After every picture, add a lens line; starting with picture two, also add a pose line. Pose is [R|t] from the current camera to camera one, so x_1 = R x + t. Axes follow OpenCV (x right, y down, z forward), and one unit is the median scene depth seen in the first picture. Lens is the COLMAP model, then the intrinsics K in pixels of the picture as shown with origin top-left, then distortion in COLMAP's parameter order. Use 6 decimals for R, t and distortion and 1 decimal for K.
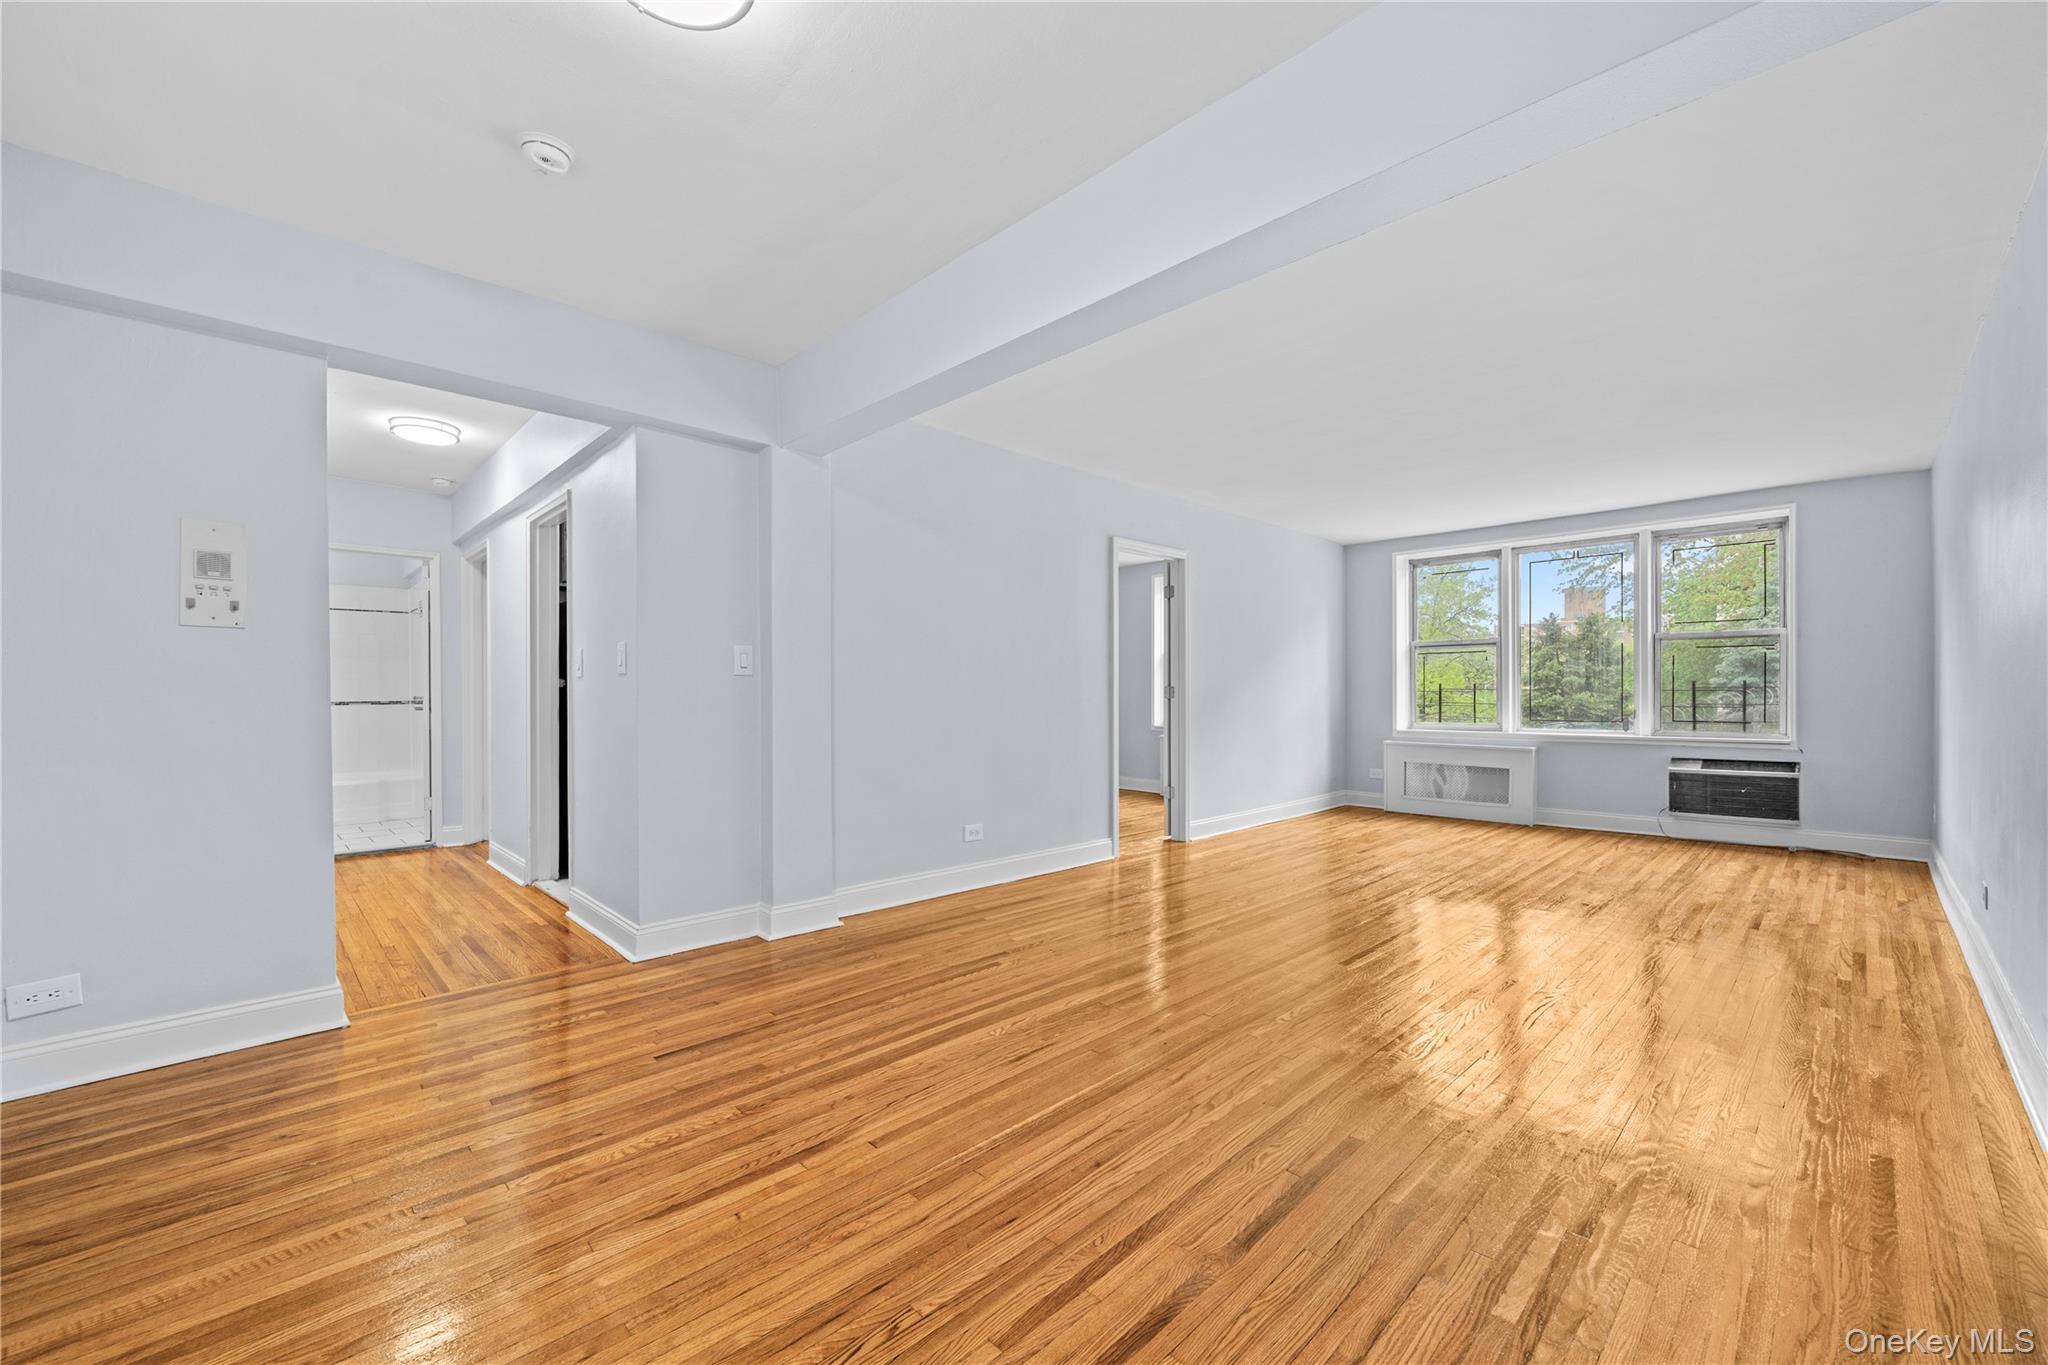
lens RADIAL K [[811.5, 0, 1025.3], [0, 811.5, 688.6], [0, 0, 1]] dist [0.000530, 0.000011]
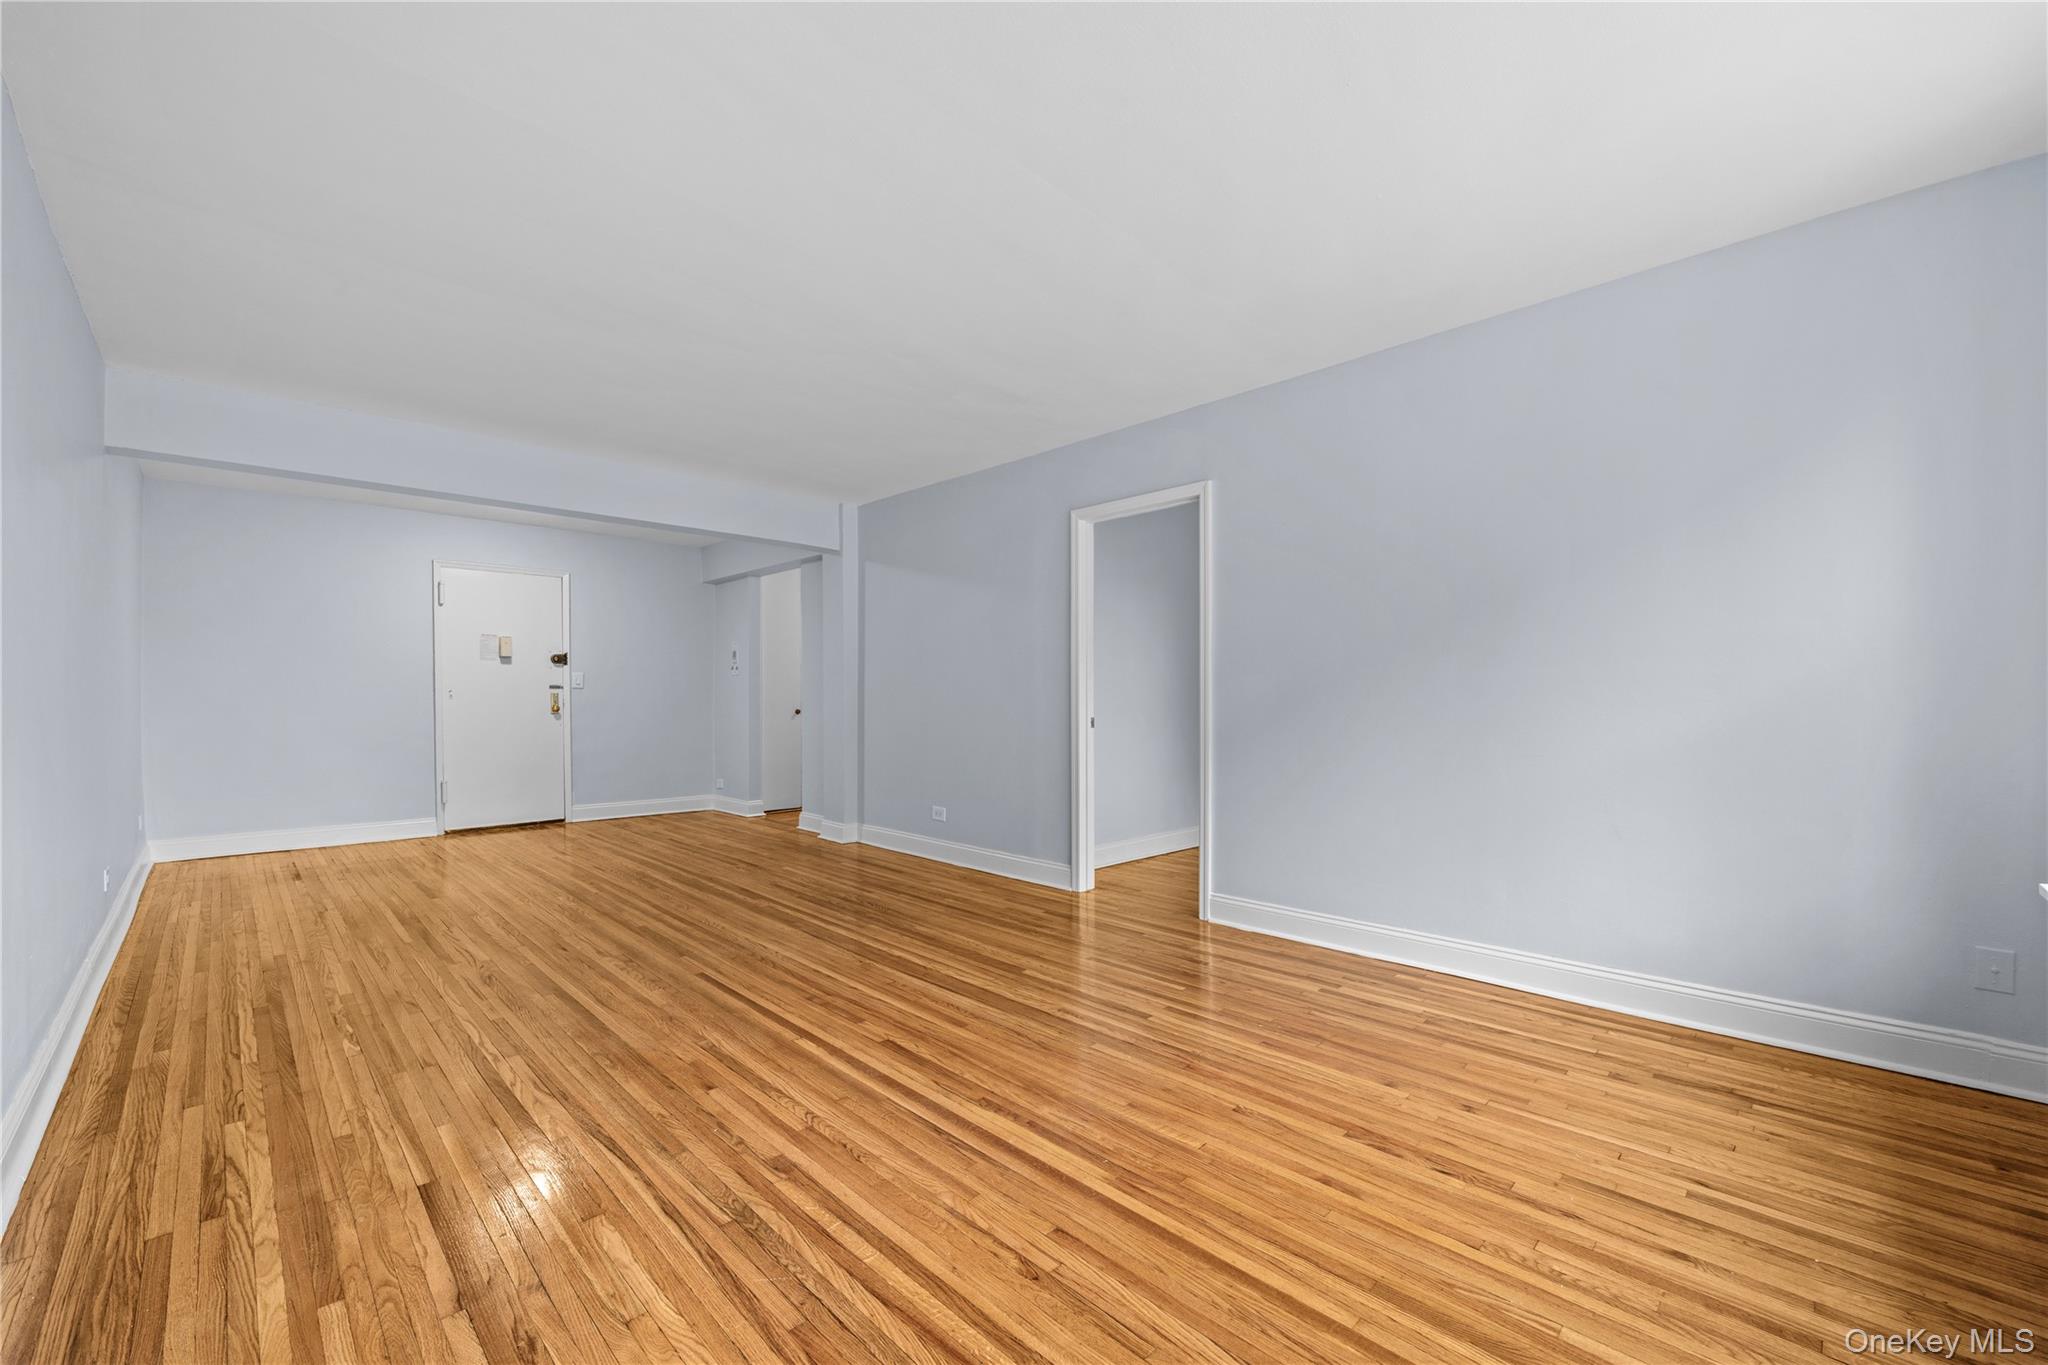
lens RADIAL K [[811.5, 0, 1025.6], [0, 811.5, 694.5], [0, 0, 1]] dist [0.000530, 0.000011]
pose [[0.016997, -0.006909, -0.999832, 1.137427], [0.003717, 0.999970, -0.006847, 0.009530], [0.999849, -0.003600, 0.017022, 1.103894]]
